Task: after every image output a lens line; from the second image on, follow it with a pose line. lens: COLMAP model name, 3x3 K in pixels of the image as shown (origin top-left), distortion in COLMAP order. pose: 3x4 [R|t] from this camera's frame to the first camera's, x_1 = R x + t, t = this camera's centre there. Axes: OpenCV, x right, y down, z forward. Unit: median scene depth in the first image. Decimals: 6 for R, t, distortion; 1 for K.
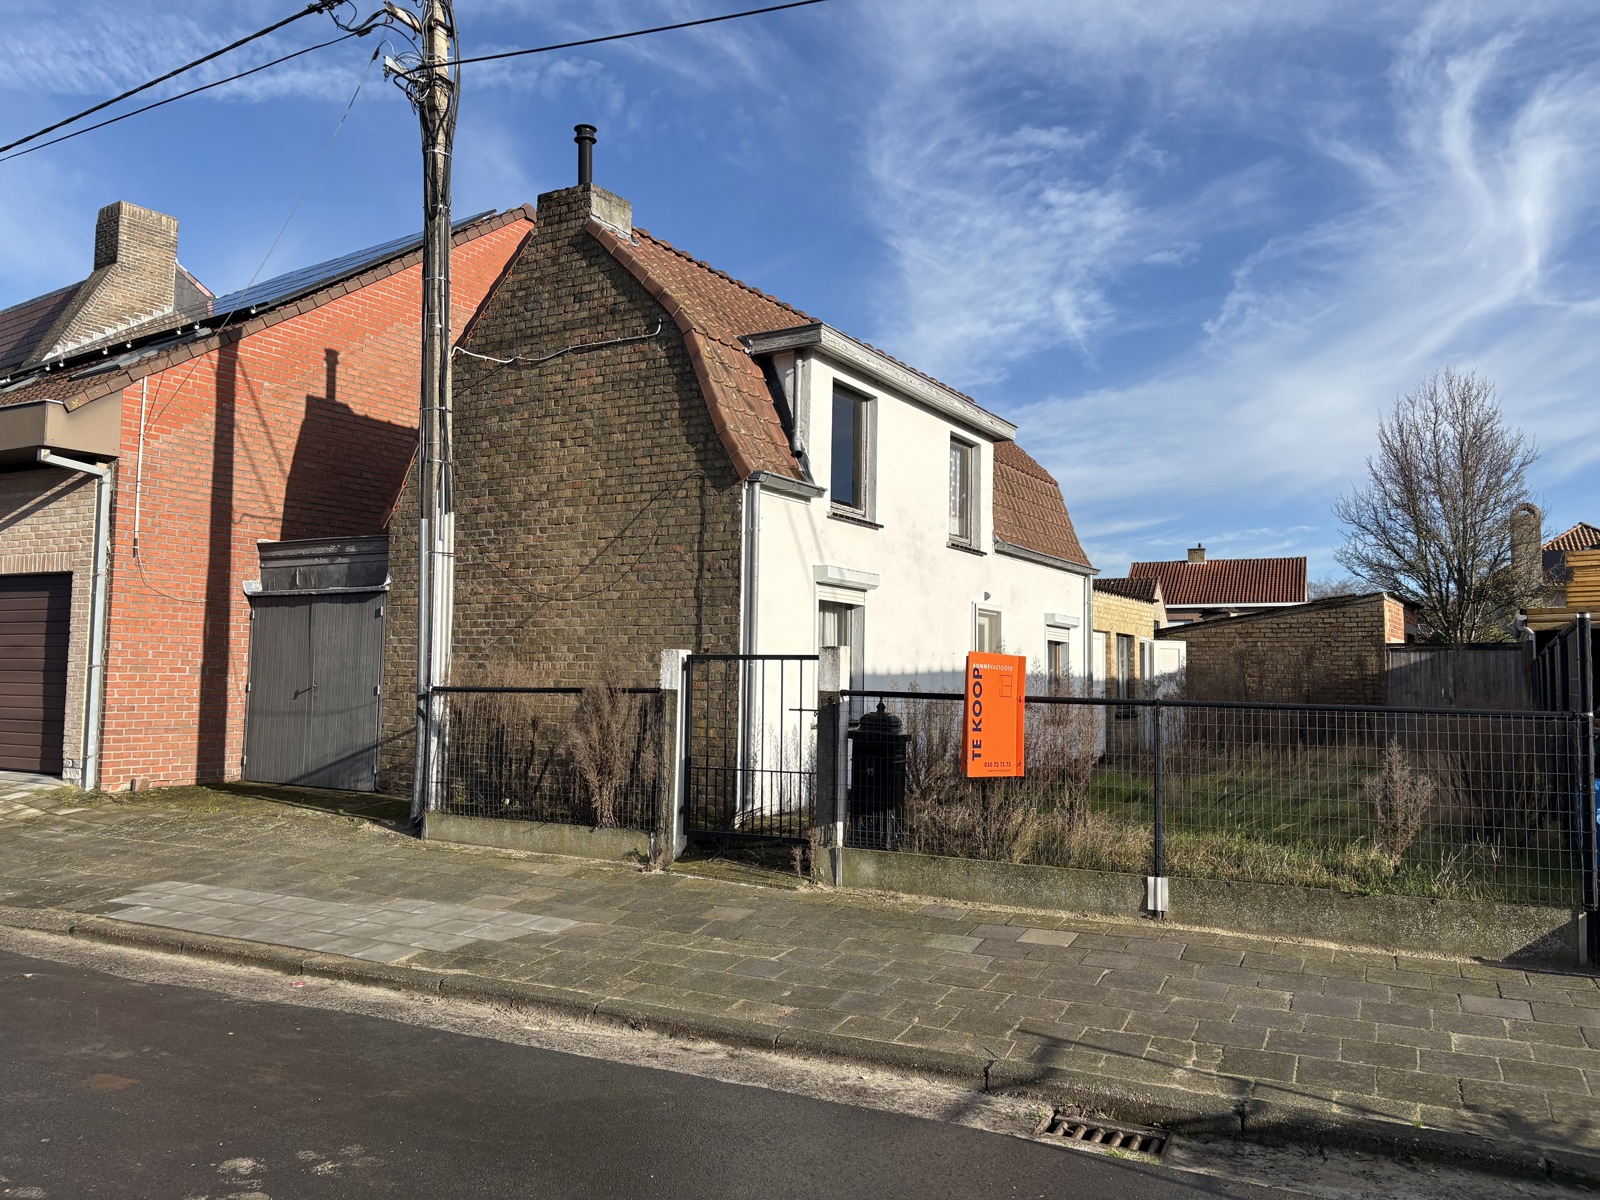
lens RADIAL K [[1199.3, 0, 792.3], [0, 1199.3, 596.4], [0, 0, 1]] dist [0.029488, -0.007062]
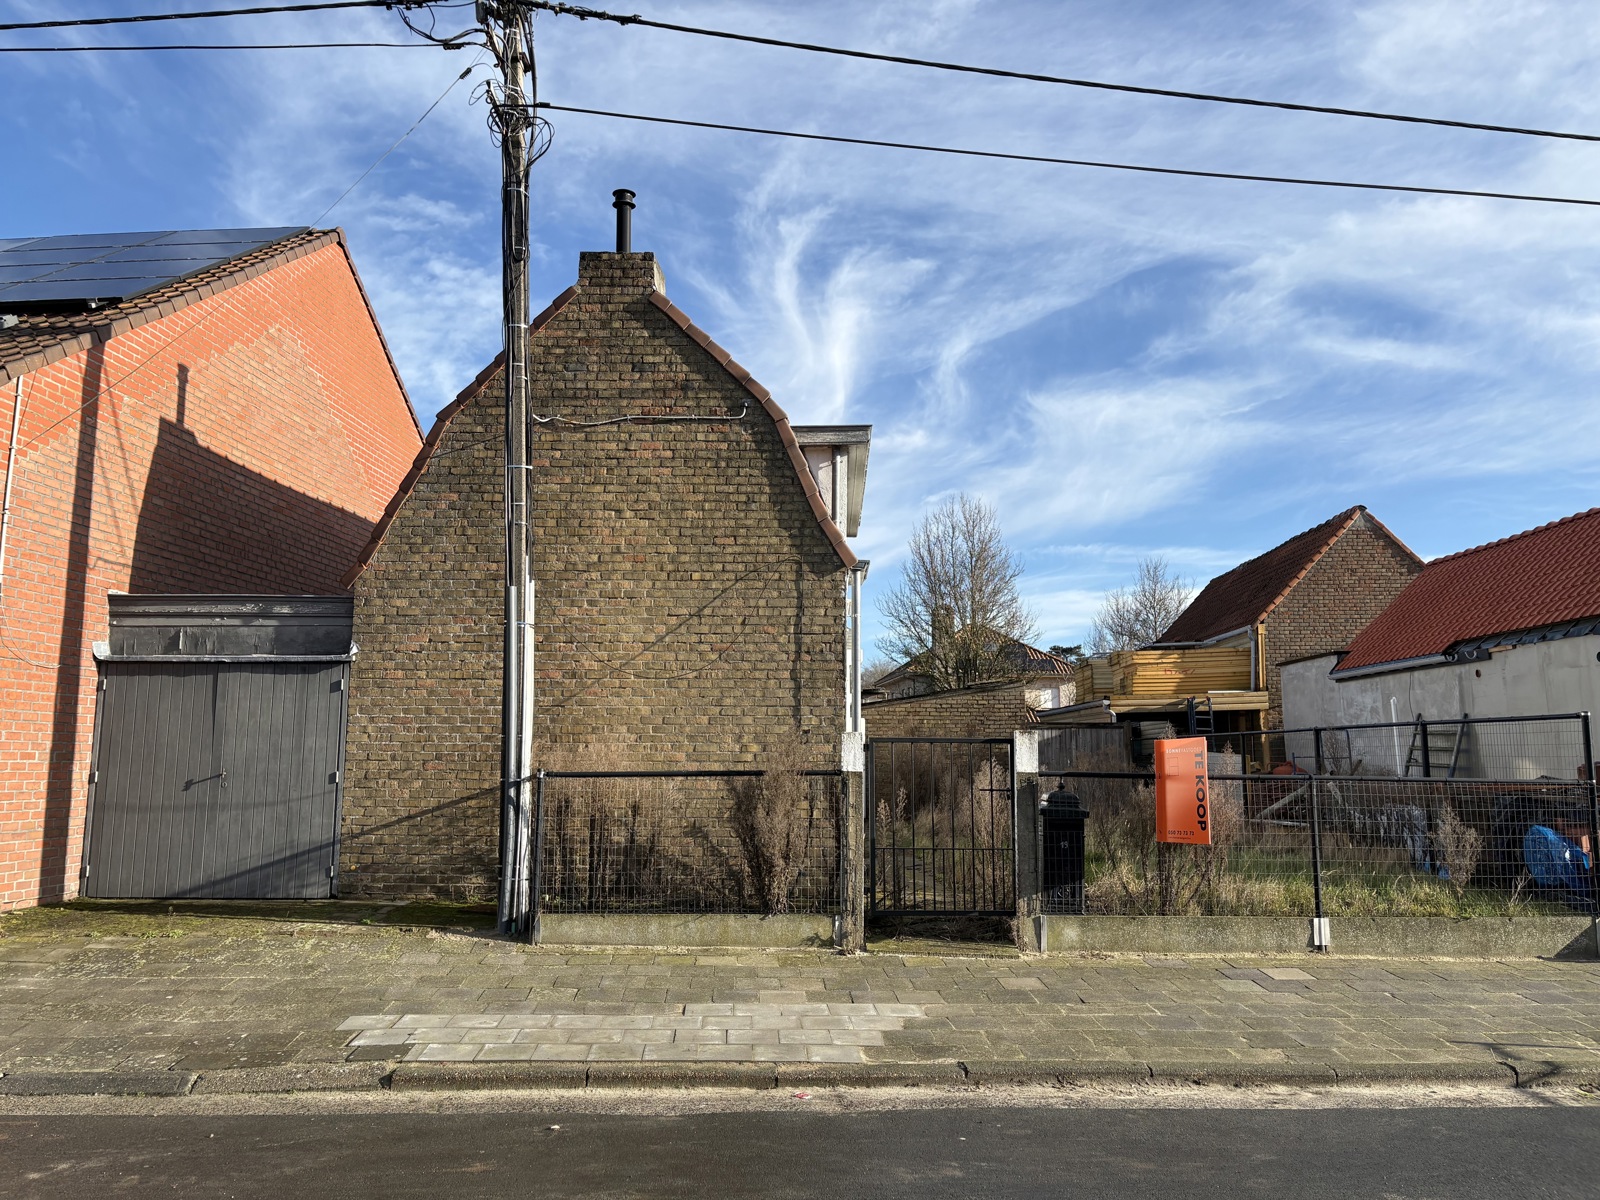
lens RADIAL K [[1187.2, 0, 792.0], [0, 1187.2, 597.1], [0, 0, 1]] dist [0.067000, -0.070637]
pose [[0.875281, 0.054588, 0.480524, -0.467496], [-0.025670, 0.997453, -0.066555, -0.001292], [-0.482933, 0.045919, 0.874452, 0.093769]]
